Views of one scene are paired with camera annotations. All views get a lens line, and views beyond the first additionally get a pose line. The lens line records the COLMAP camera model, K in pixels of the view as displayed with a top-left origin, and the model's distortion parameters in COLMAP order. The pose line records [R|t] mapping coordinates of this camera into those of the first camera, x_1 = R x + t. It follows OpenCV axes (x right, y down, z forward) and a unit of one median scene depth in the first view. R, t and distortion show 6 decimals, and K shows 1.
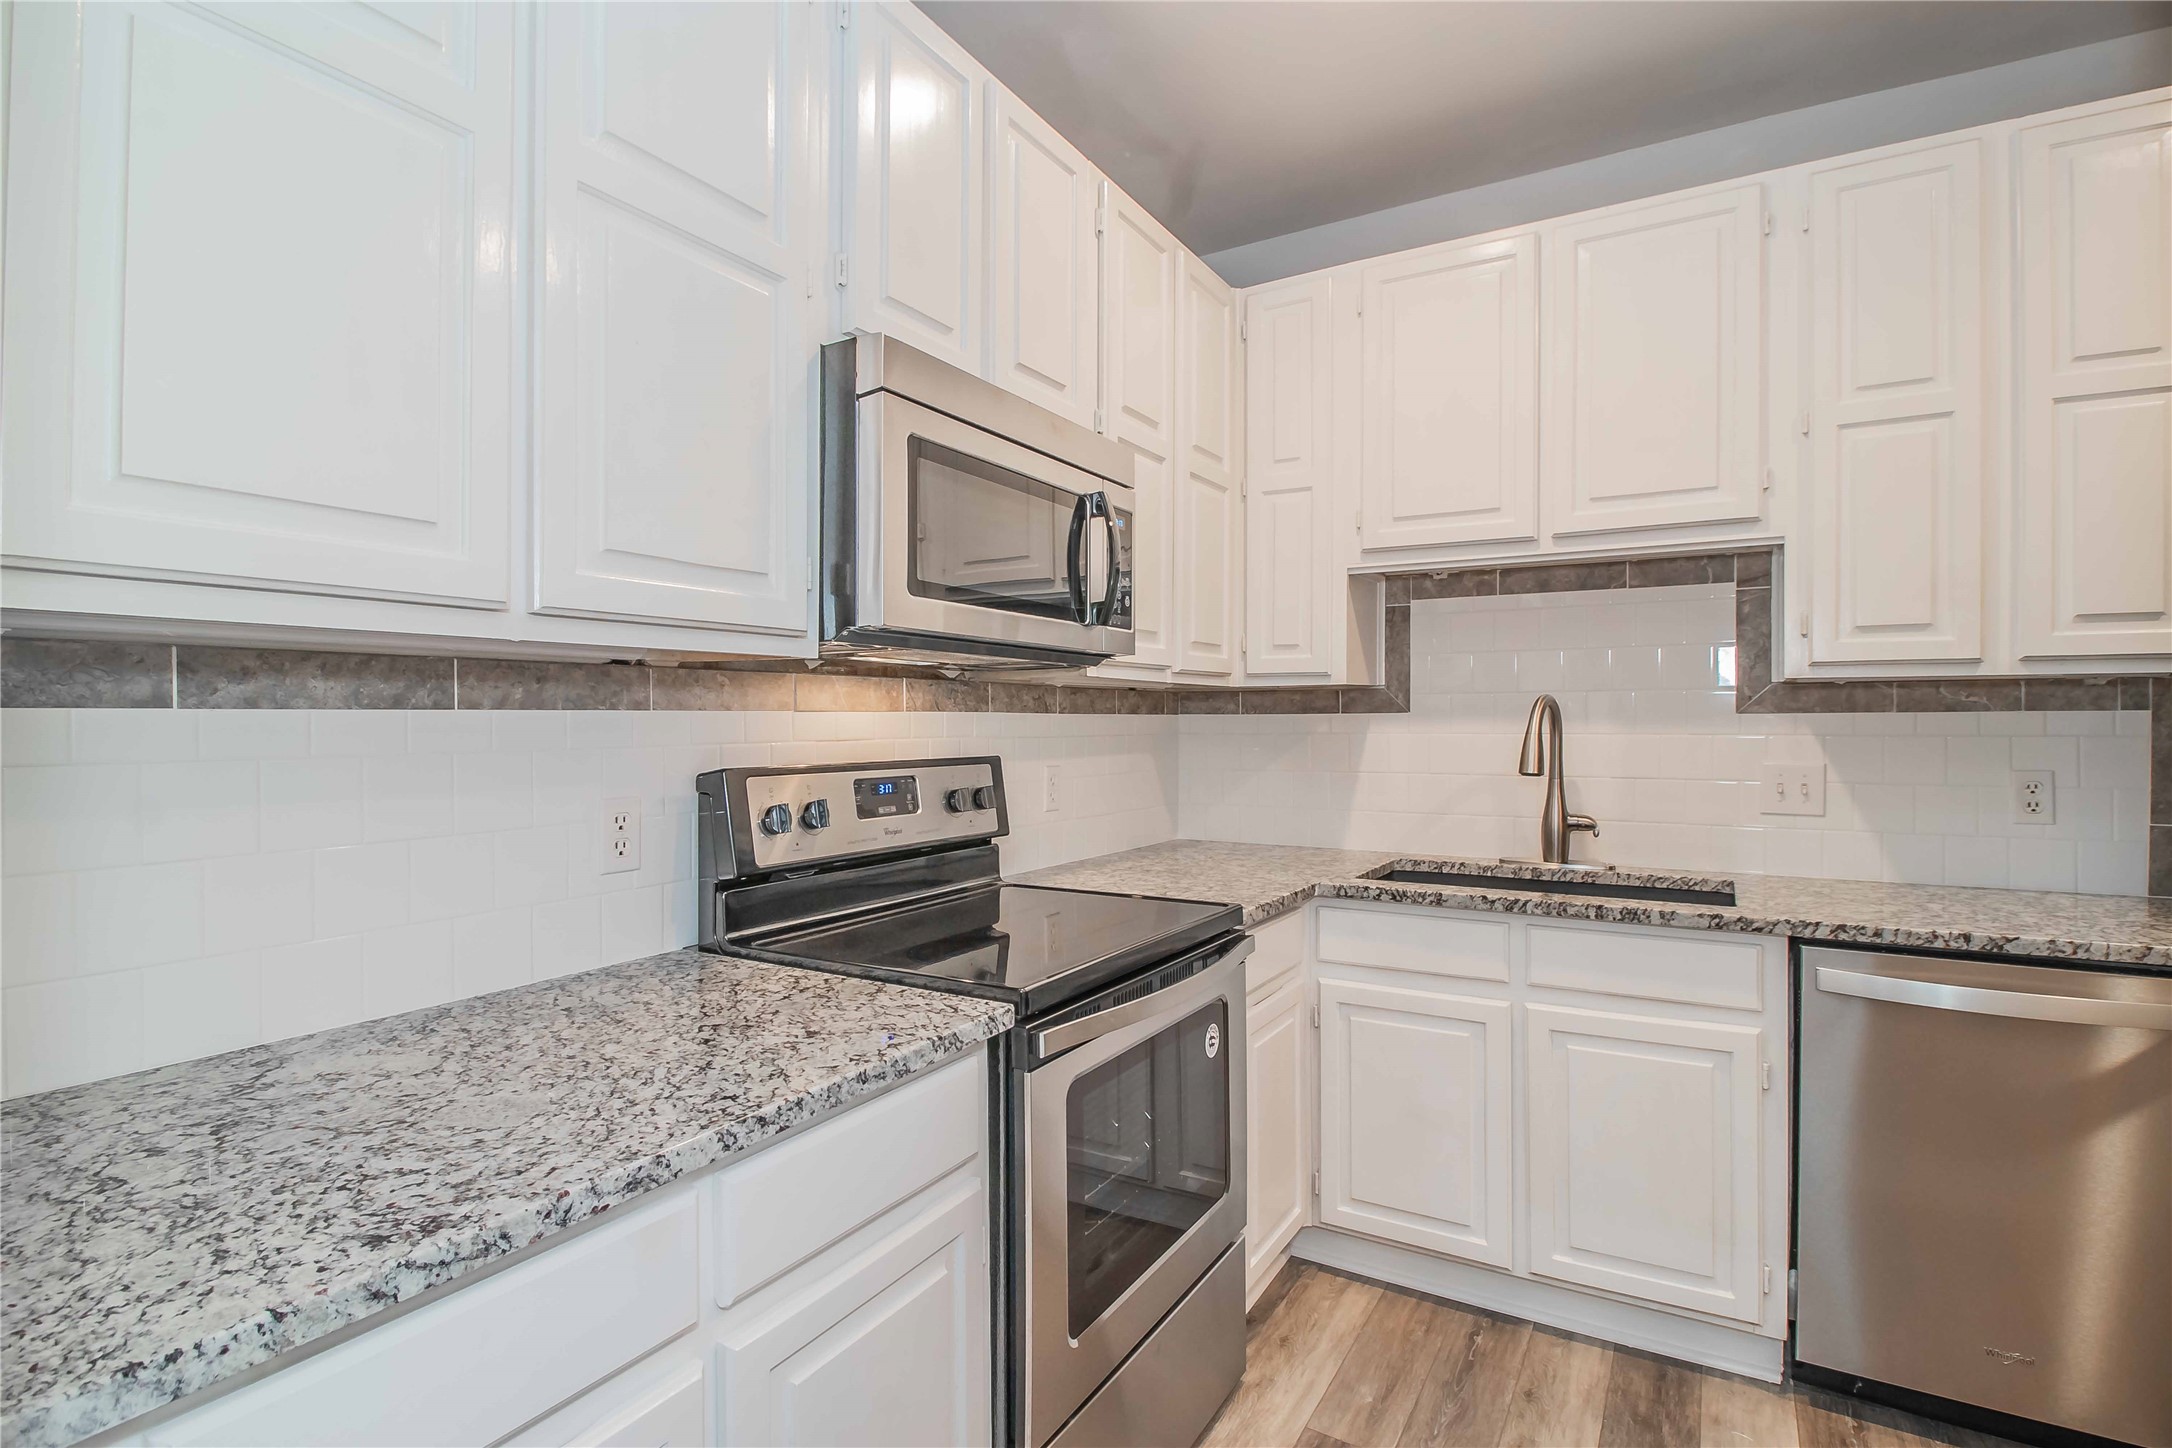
lens RADIAL K [[1036.4, 0, 1055.6], [0, 1036.4, 730.1], [0, 0, 1]] dist [0.002350, -0.014836]
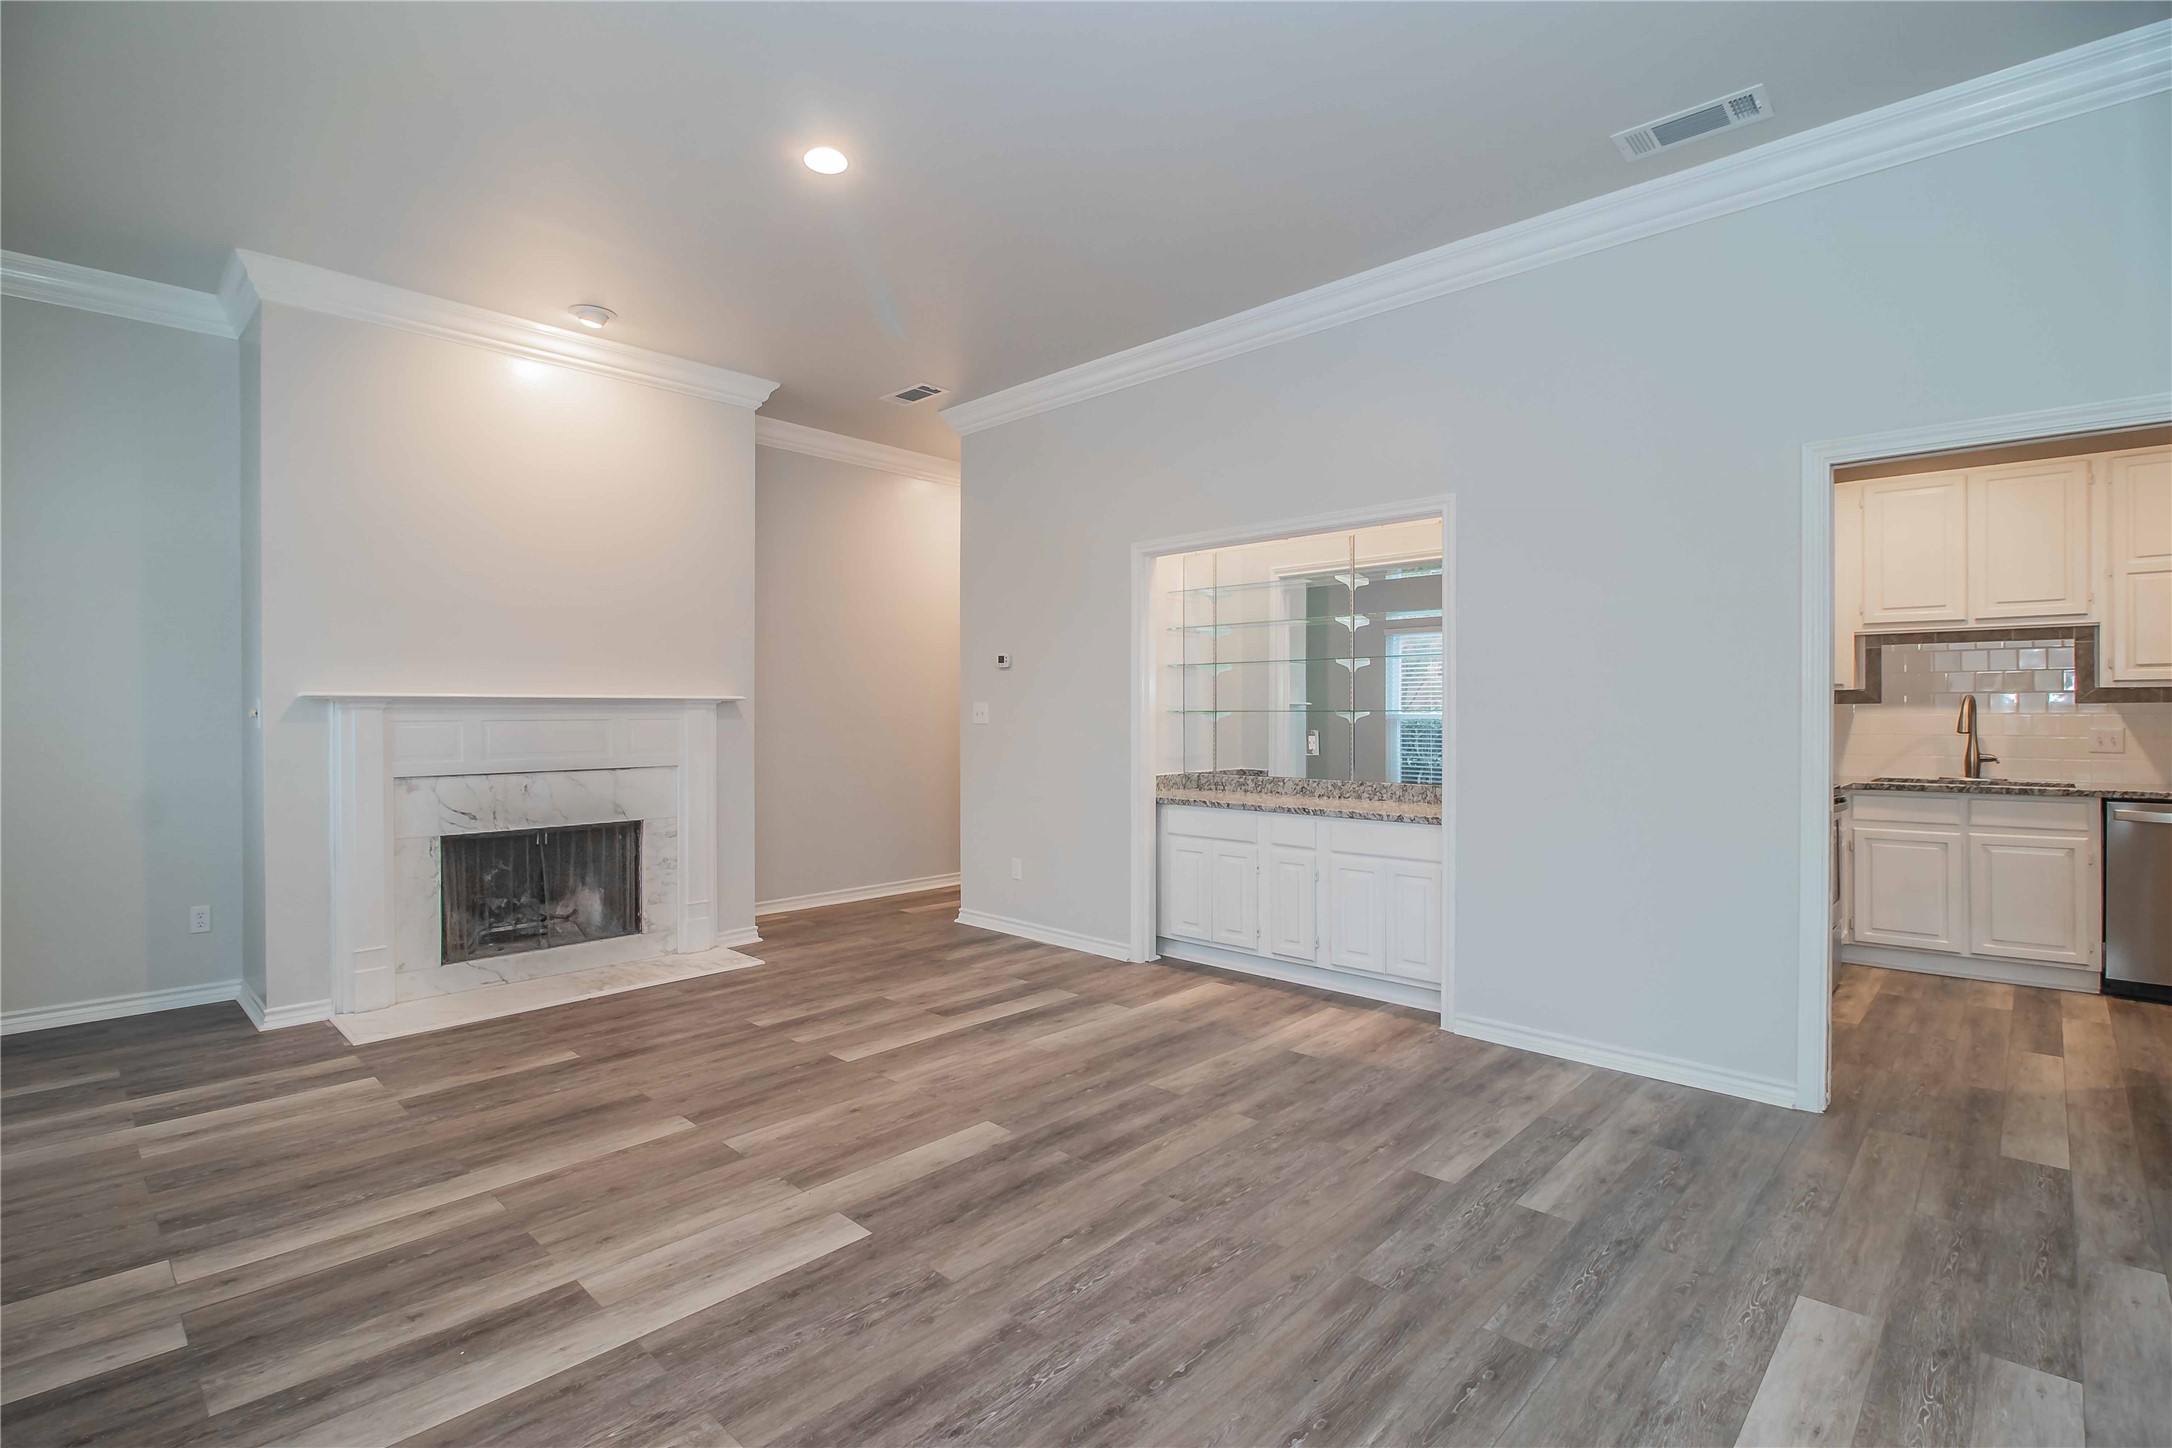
lens RADIAL K [[1012.7, 0, 1069.8], [0, 1012.7, 715.0], [0, 0, 1]] dist [0.002400, -0.013724]
pose [[0.979279, -0.000089, -0.202517, -1.009372], [-0.001158, 0.999981, -0.006040, 0.023708], [0.202514, 0.006150, 0.979260, -1.523423]]
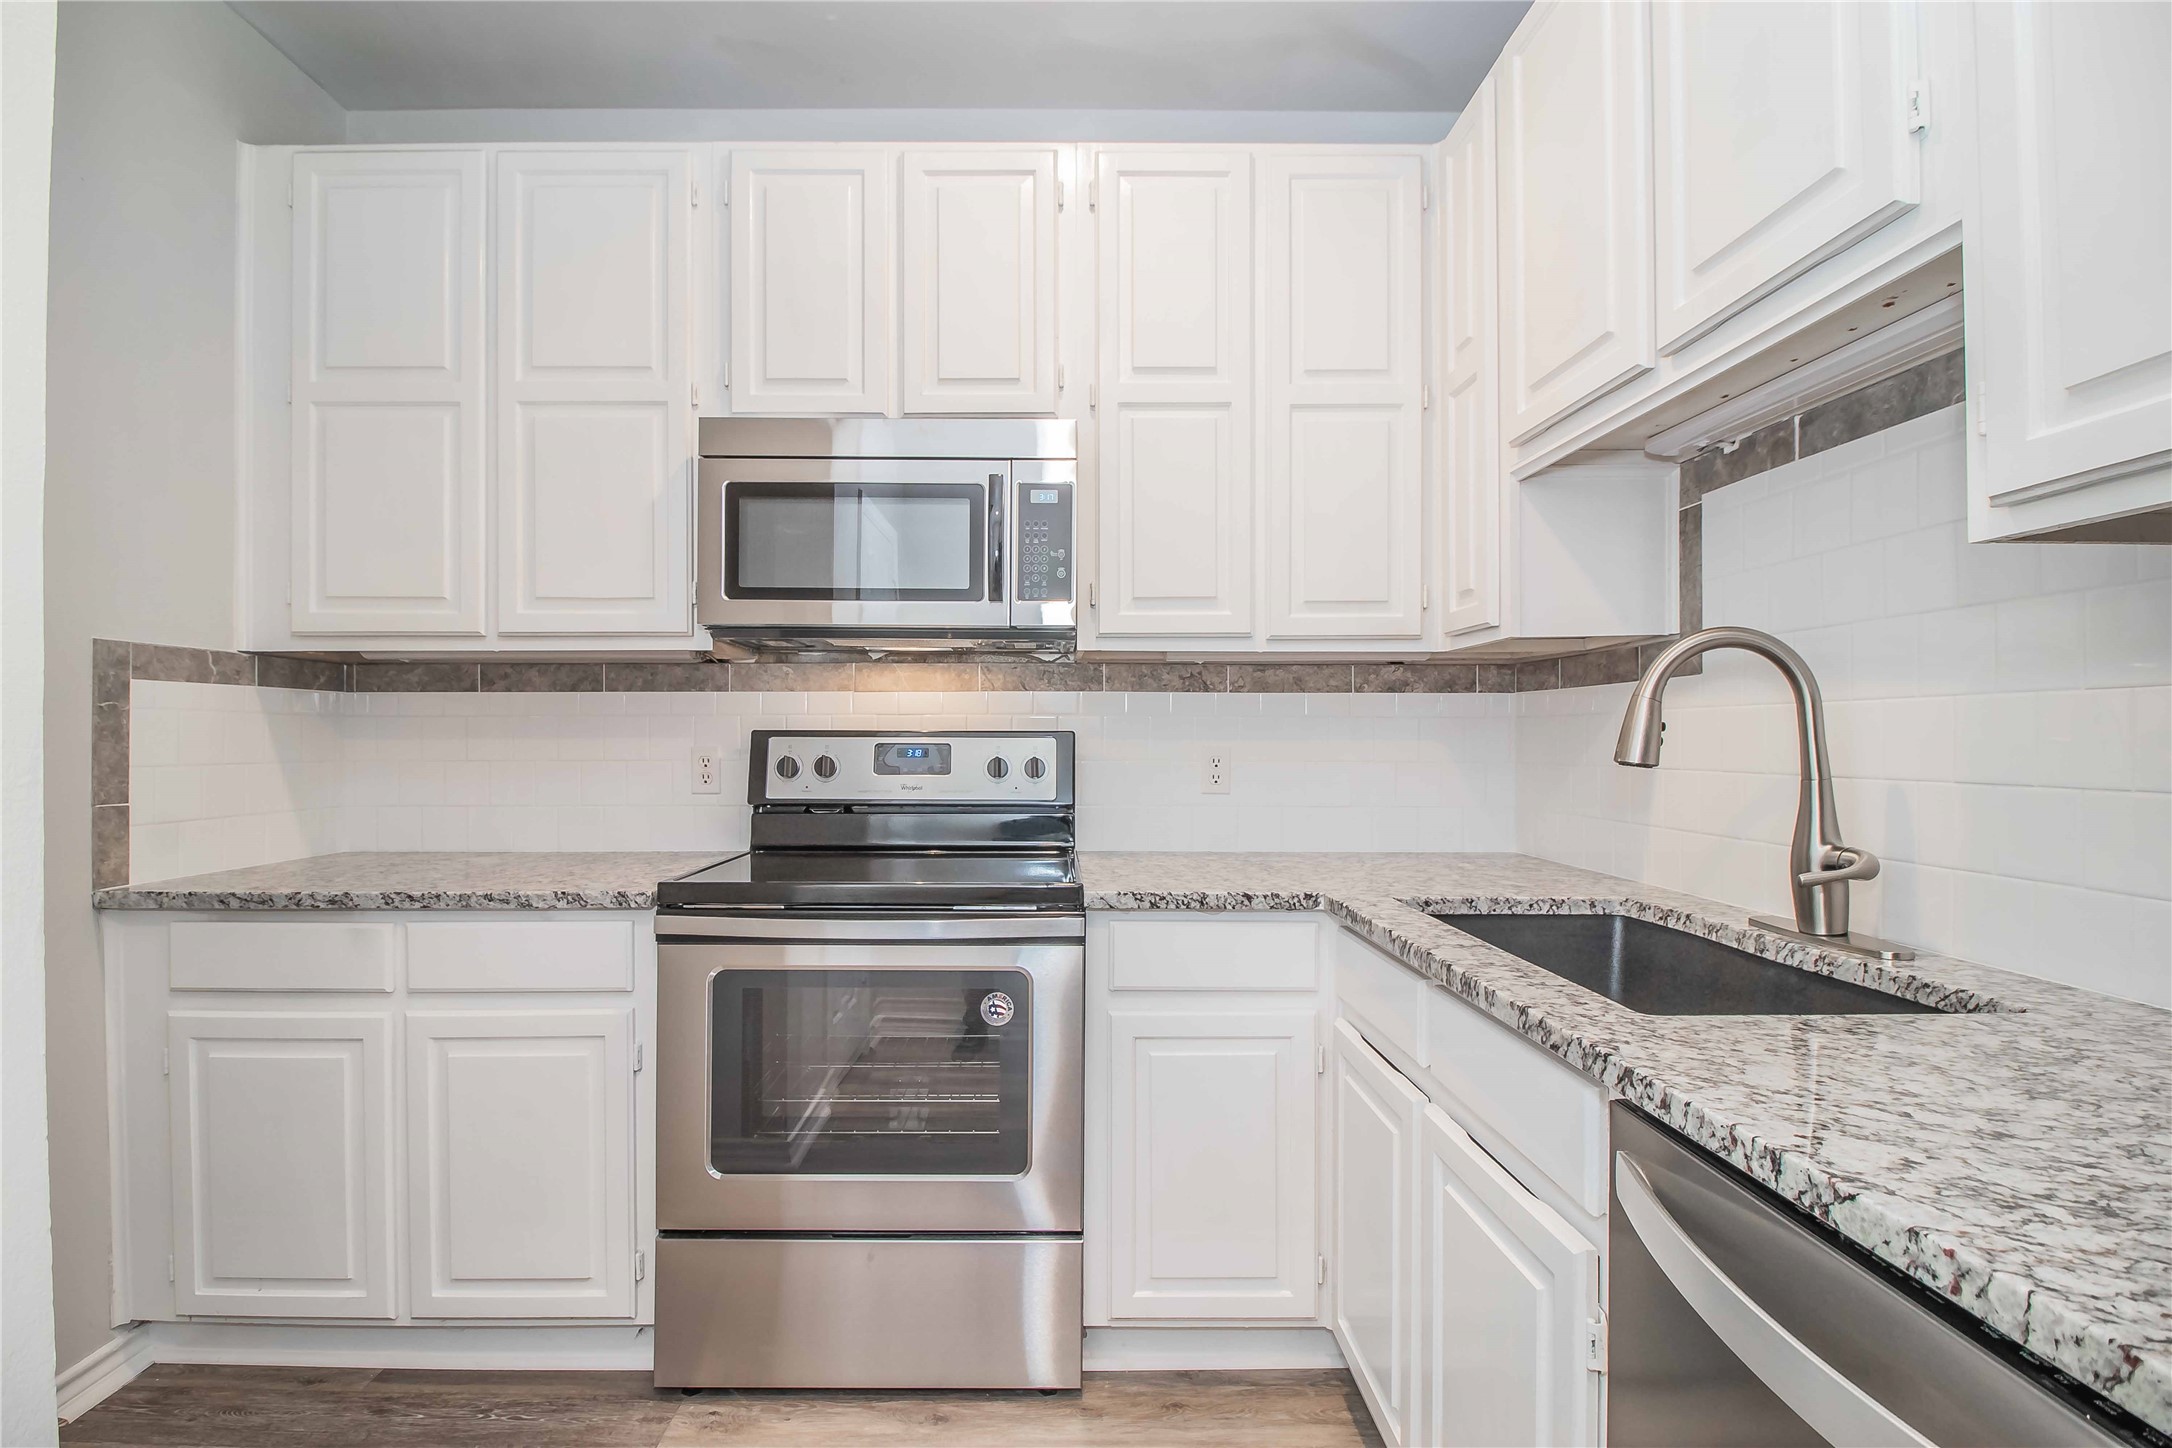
lens RADIAL K [[1017.4, 0, 1058.2], [0, 1017.4, 734.6], [0, 0, 1]] dist [0.003554, -0.012904]
pose [[0.536399, 0.001513, -0.843963, 0.870751], [-0.009807, 0.999942, -0.004440, 0.035695], [0.843907, 0.010659, 0.536383, 0.456702]]
